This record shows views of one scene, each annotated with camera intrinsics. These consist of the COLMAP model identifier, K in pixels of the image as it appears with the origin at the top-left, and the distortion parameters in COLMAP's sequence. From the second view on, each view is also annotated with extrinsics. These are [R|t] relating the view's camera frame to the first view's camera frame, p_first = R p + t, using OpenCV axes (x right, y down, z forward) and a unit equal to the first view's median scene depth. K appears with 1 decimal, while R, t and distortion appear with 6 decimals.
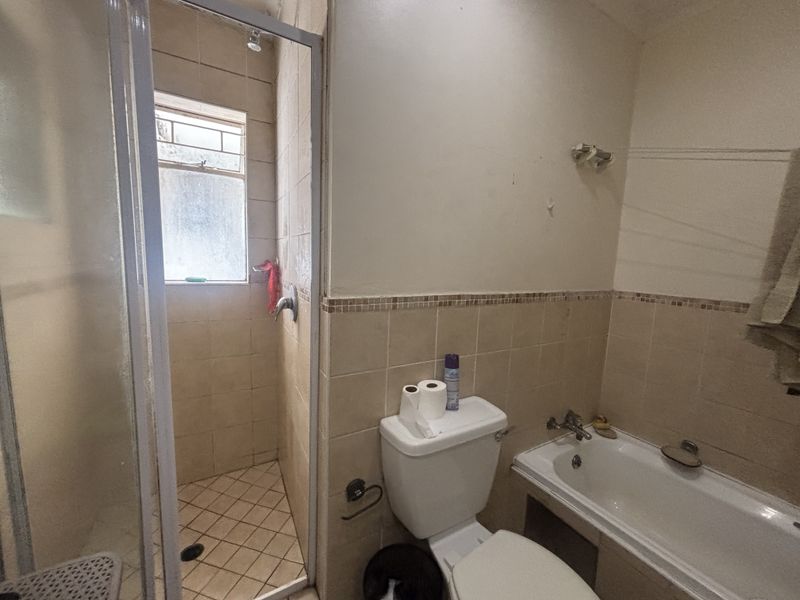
lens RADIAL K [[321.7, 0, 400.9], [0, 321.7, 299.6], [0, 0, 1]] dist [0.000947, 0.000564]
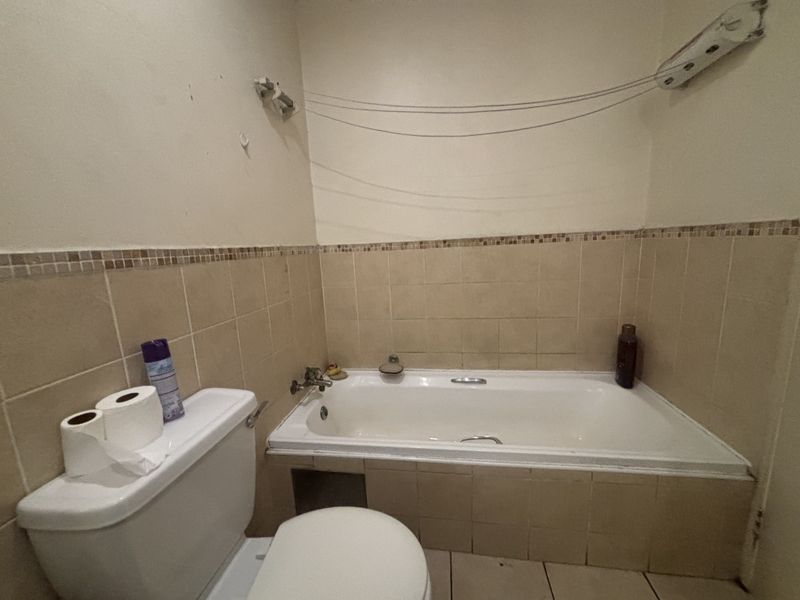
lens RADIAL K [[321.7, 0, 400.8], [0, 321.7, 301.2], [0, 0, 1]] dist [0.000947, 0.000564]
pose [[0.617650, -0.196996, 0.761381, -0.011642], [0.159682, 0.979367, 0.123859, 0.083011], [-0.770071, 0.045077, 0.636363, 0.173100]]
